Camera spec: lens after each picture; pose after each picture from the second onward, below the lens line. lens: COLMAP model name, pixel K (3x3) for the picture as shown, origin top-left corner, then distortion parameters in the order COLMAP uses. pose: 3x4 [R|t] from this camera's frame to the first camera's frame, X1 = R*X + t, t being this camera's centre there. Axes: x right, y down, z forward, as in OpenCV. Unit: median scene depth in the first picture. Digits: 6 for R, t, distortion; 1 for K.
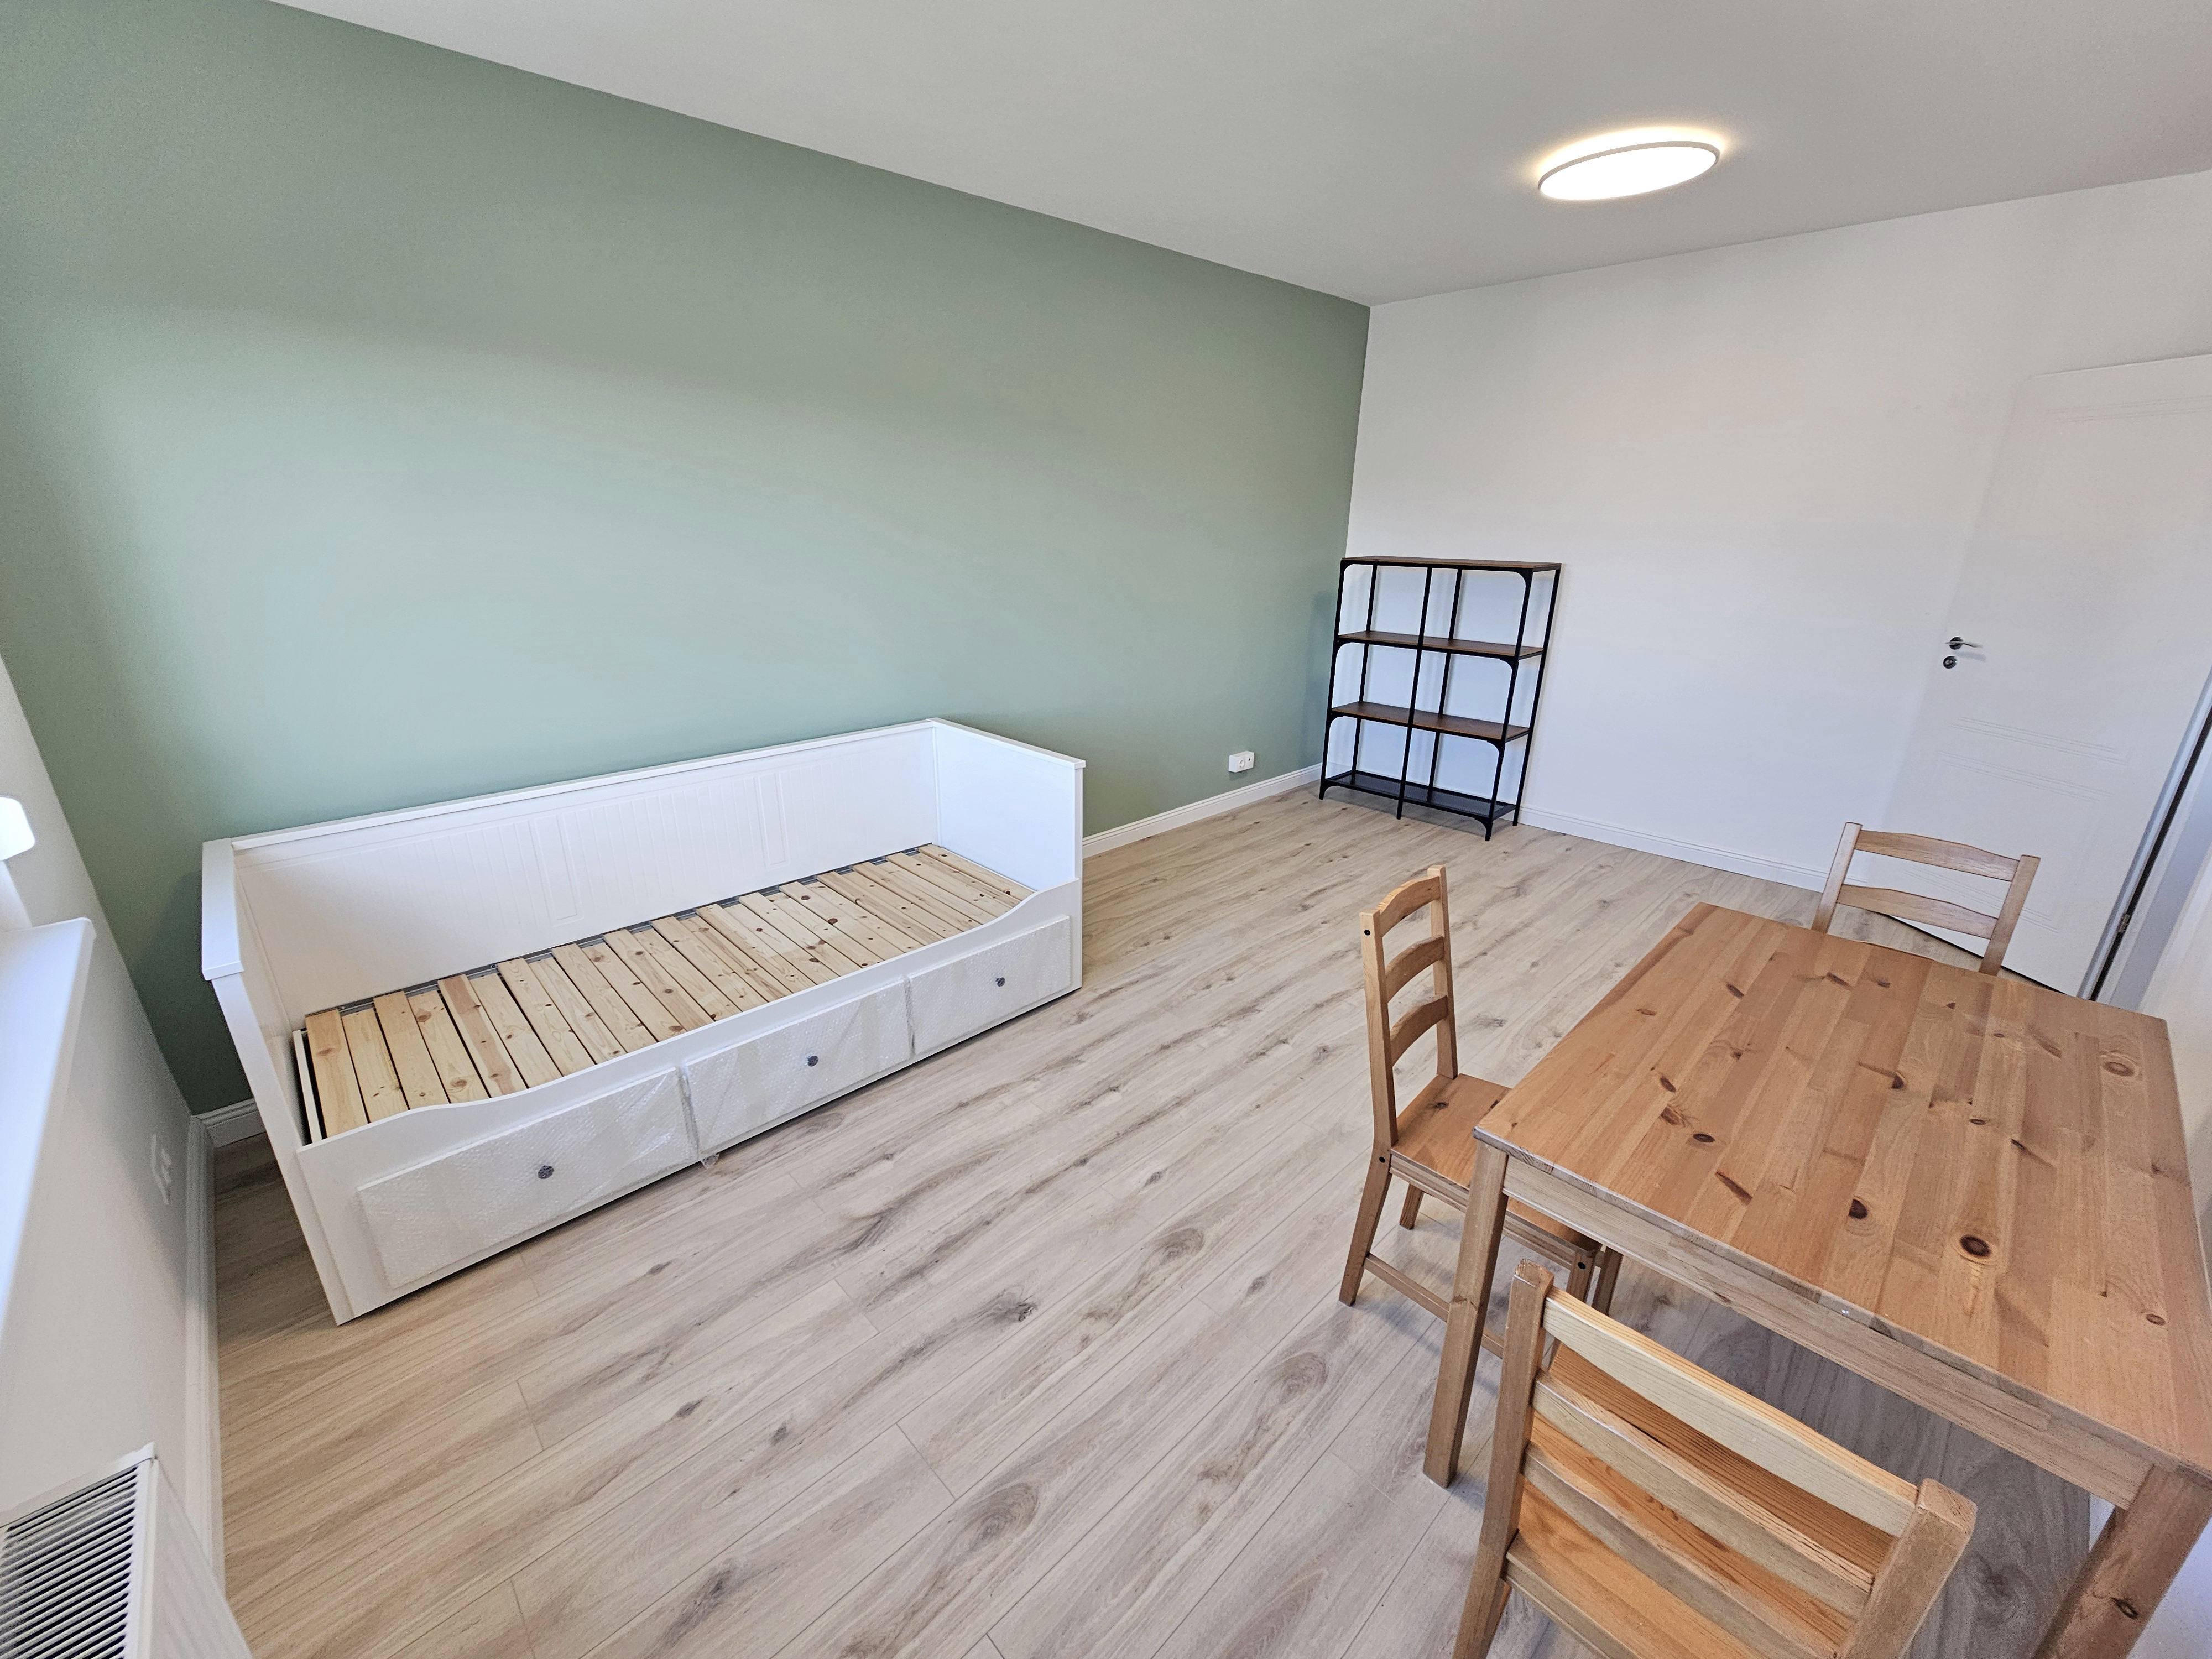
lens RADIAL K [[902.6, 0, 1094.7], [0, 902.6, 836.7], [0, 0, 1]] dist [0.000624, -0.000008]
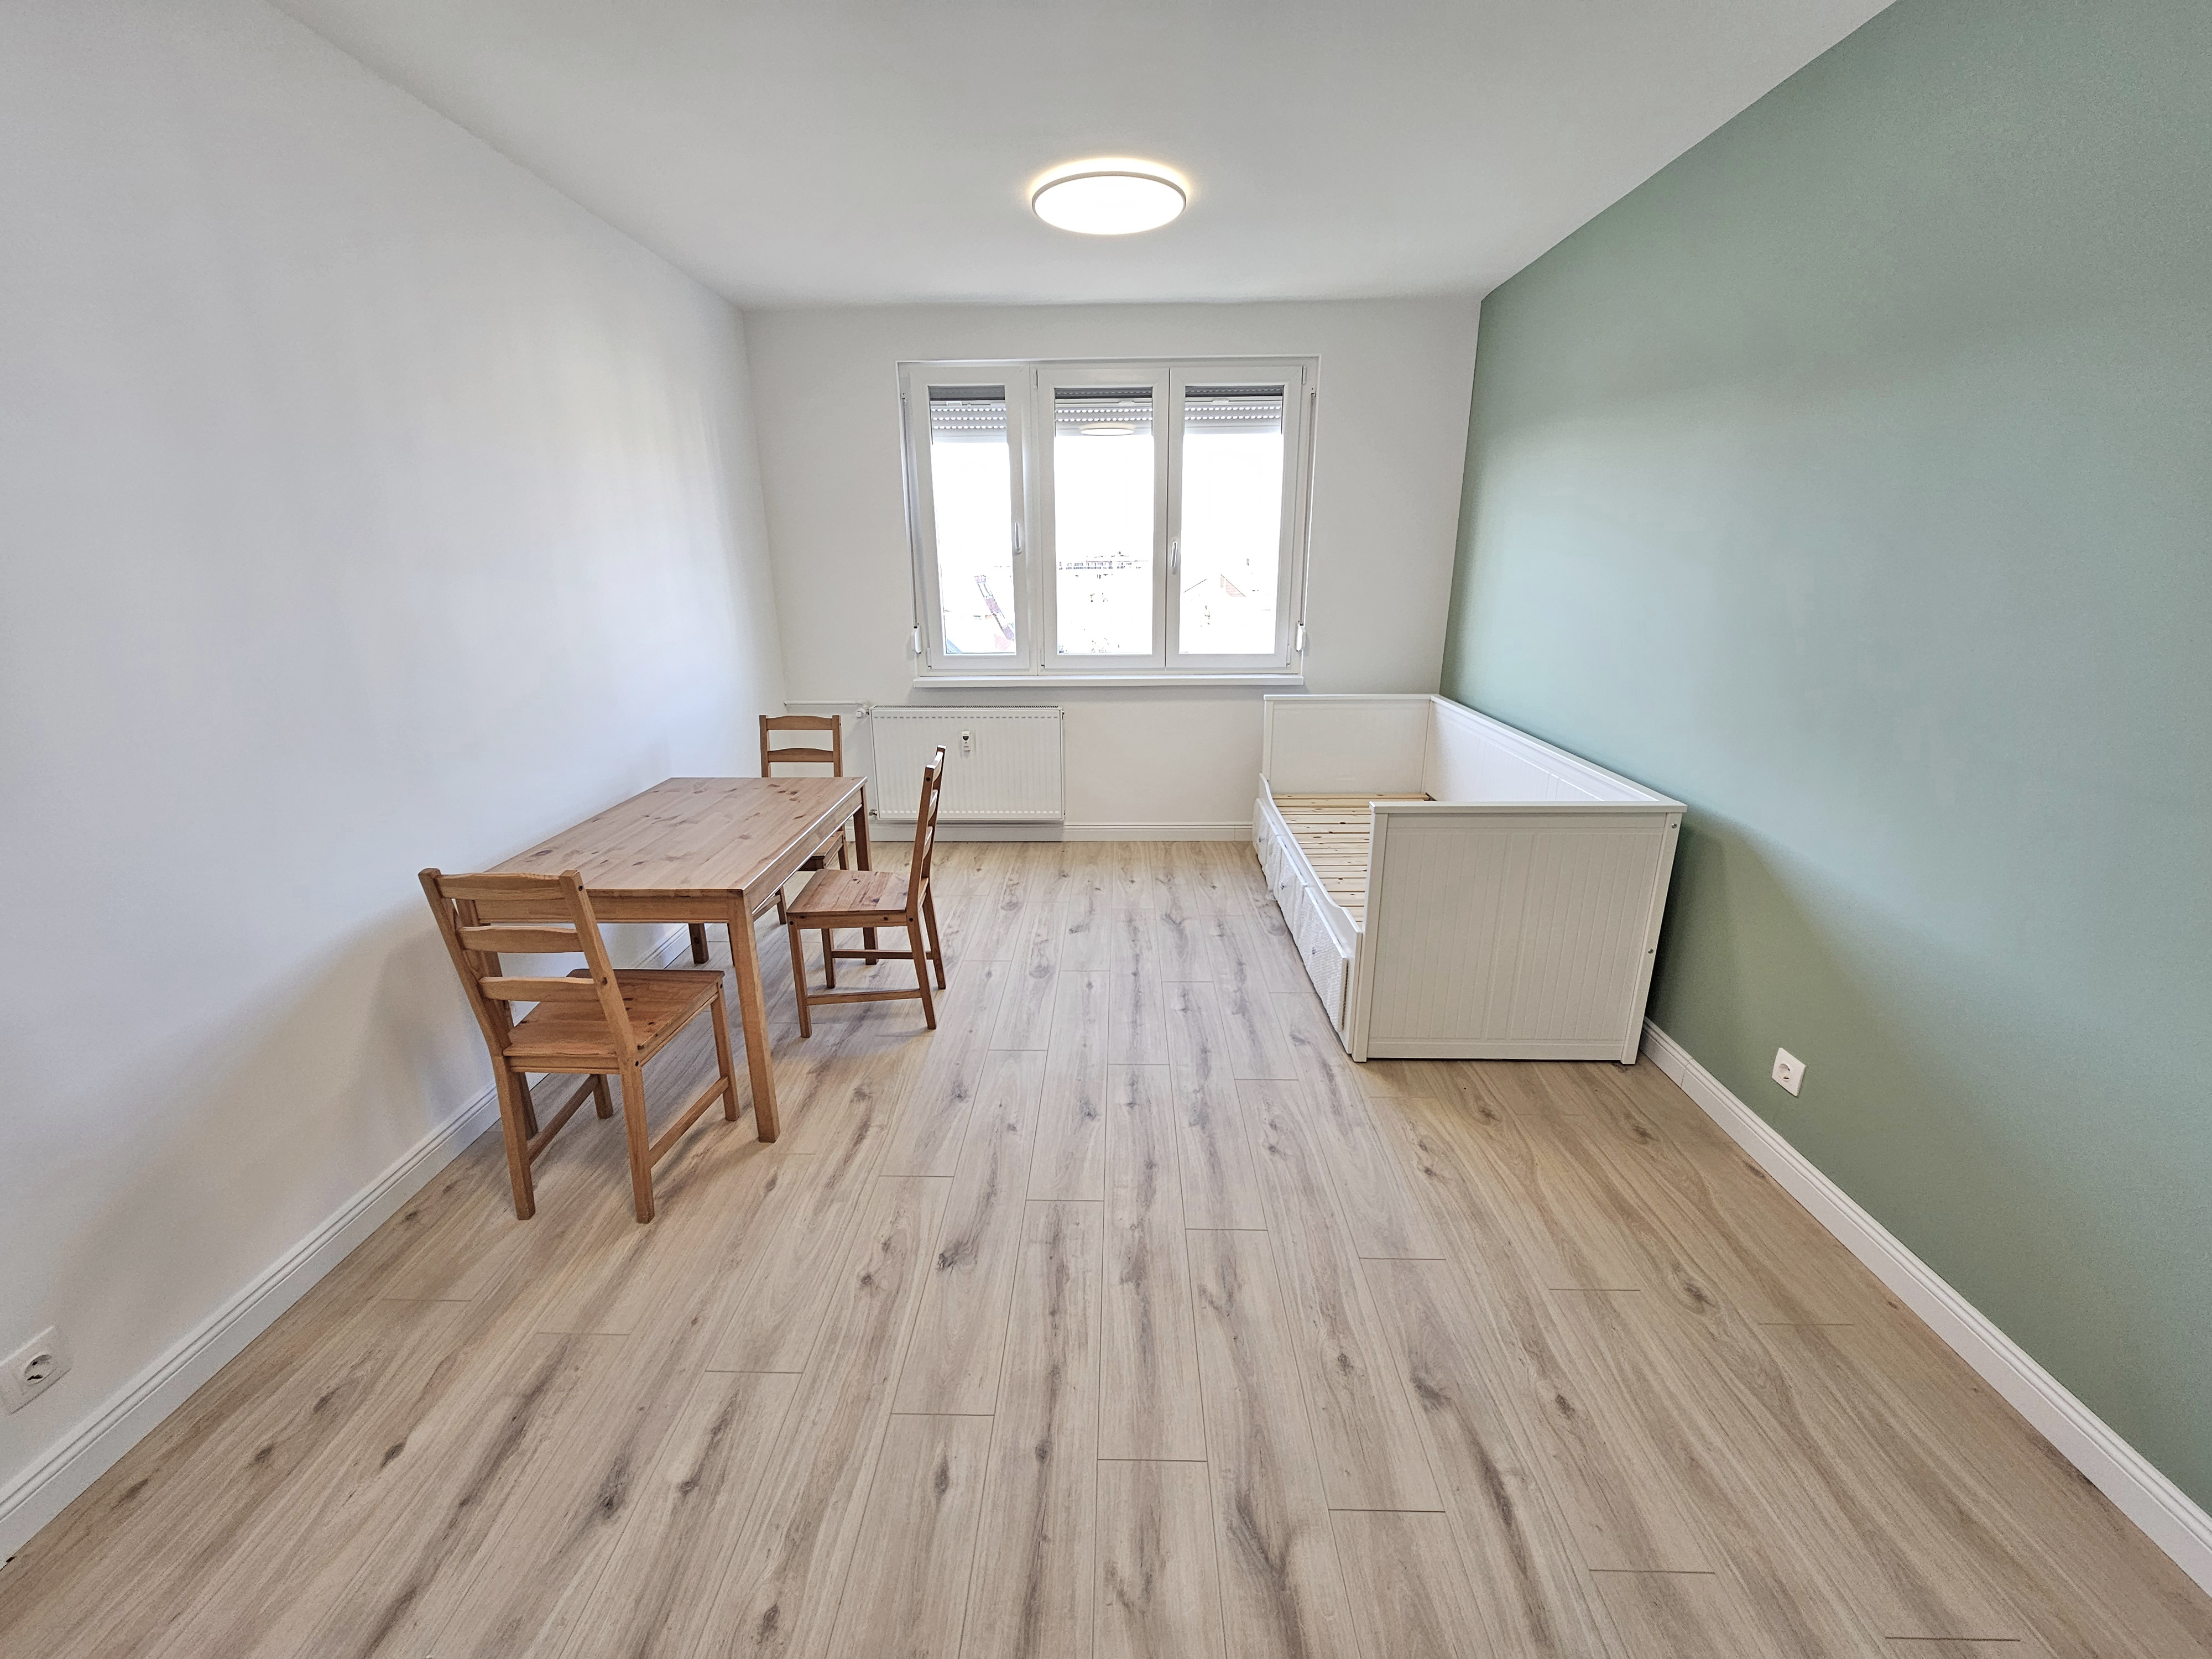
lens RADIAL K [[902.6, 0, 1094.7], [0, 902.6, 836.7], [0, 0, 1]] dist [0.000624, -0.000008]
pose [[-0.707582, 0.213362, -0.673649, 0.757912], [-0.233674, 0.829041, 0.508023, -0.429433], [0.666876, 0.516883, -0.536758, 1.273921]]
